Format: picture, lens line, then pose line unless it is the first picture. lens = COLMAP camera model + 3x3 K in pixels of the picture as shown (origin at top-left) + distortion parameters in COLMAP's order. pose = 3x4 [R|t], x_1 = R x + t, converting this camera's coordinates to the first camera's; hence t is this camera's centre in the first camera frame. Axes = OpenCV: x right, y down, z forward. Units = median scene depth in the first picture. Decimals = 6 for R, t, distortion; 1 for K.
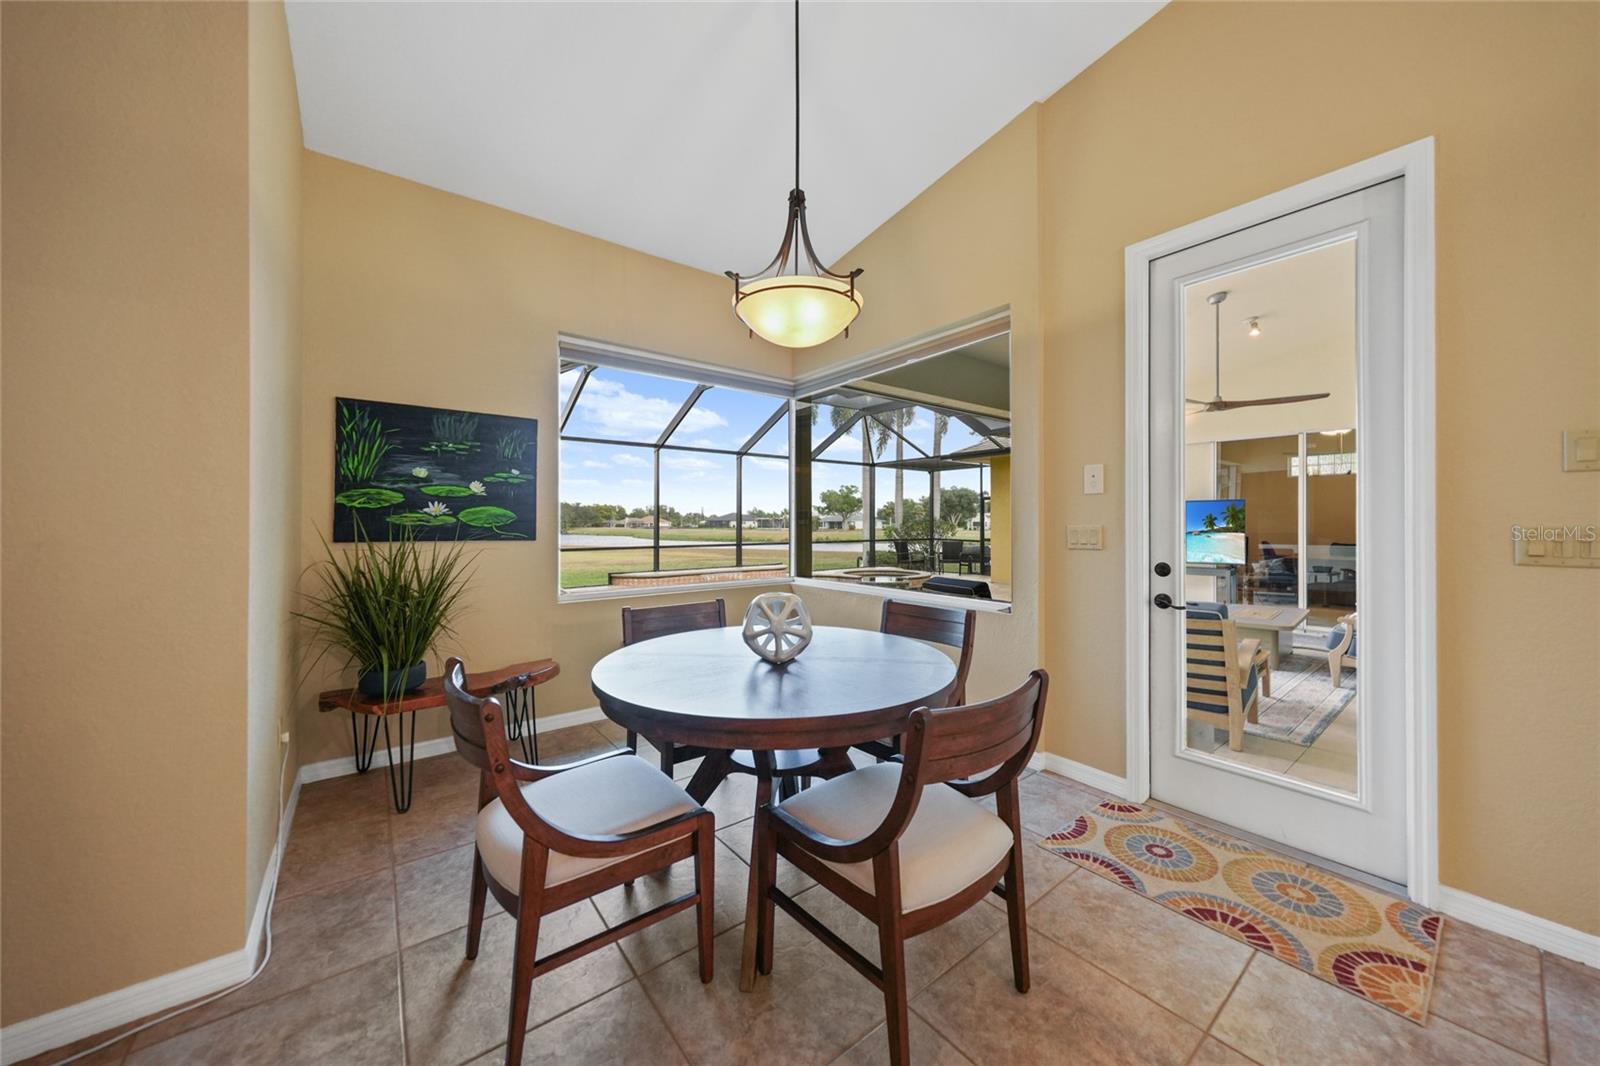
lens RADIAL K [[562.4, 0, 803.0], [0, 562.4, 524.1], [0, 0, 1]] dist [-0.010622, 0.001050]
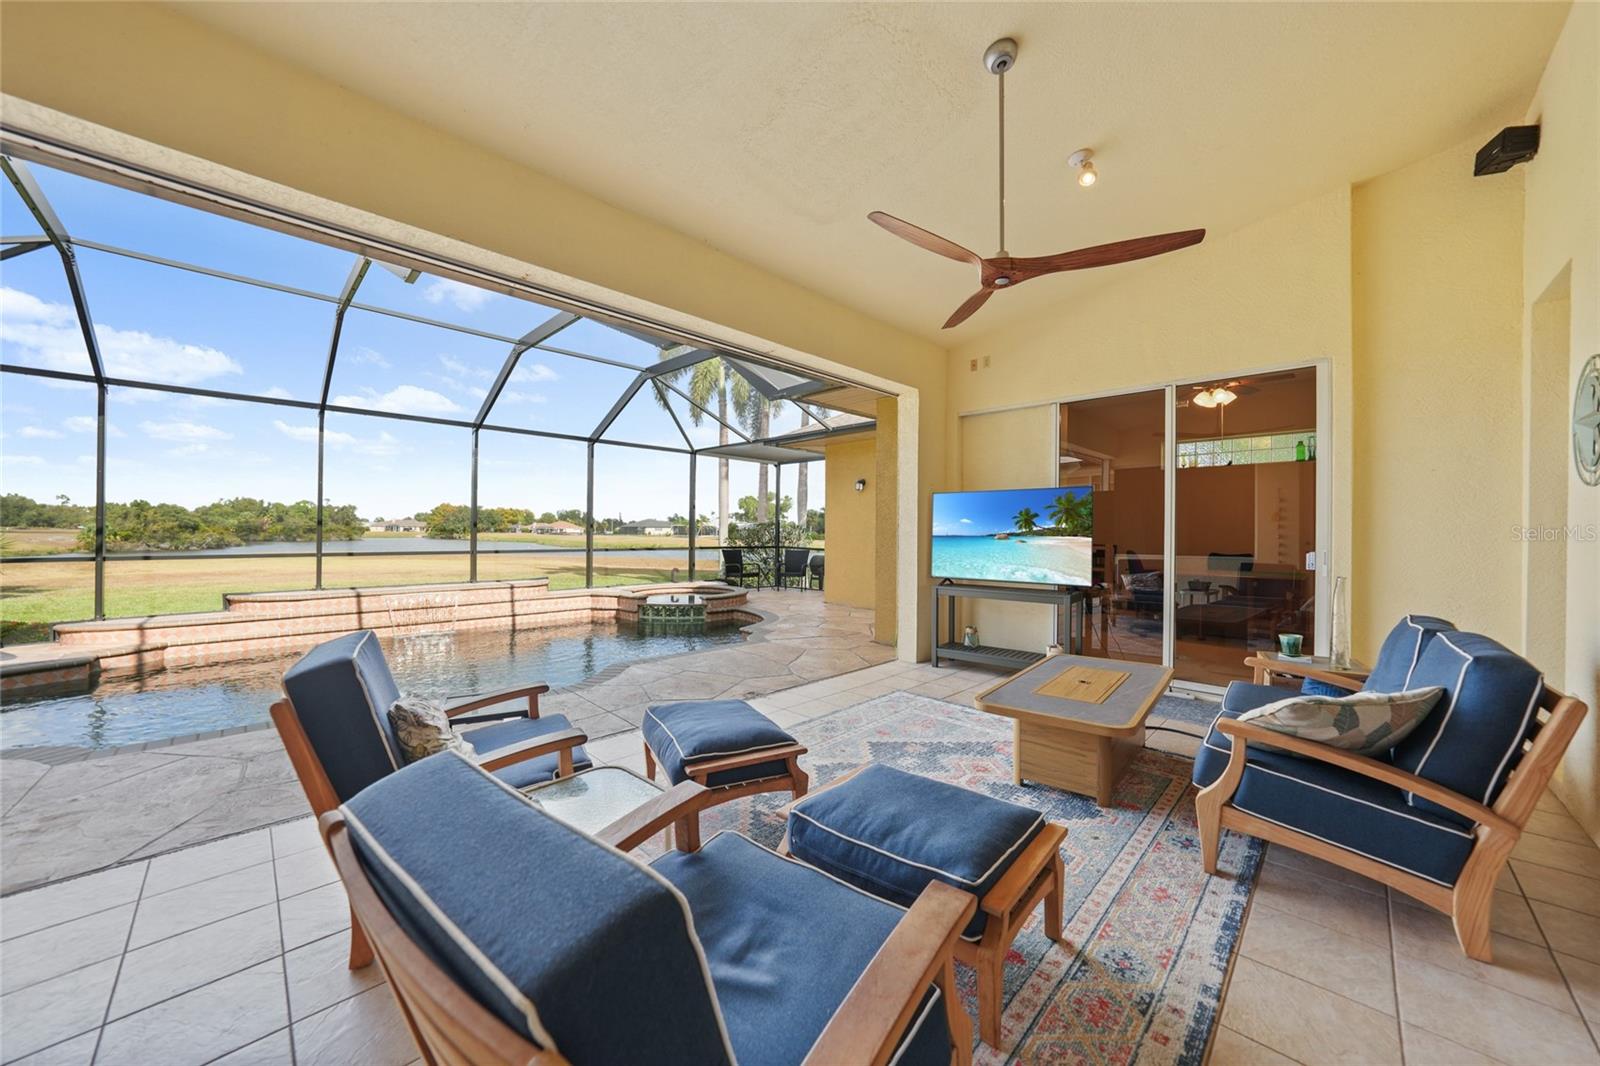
lens RADIAL K [[562.4, 0, 800.6], [0, 562.4, 532.5], [0, 0, 1]] dist [-0.010622, 0.001050]
pose [[0.991840, 0.009222, 0.127157, 0.527861], [-0.009373, 0.999956, 0.000589, 0.018015], [-0.127146, -0.001776, 0.991882, 0.554259]]
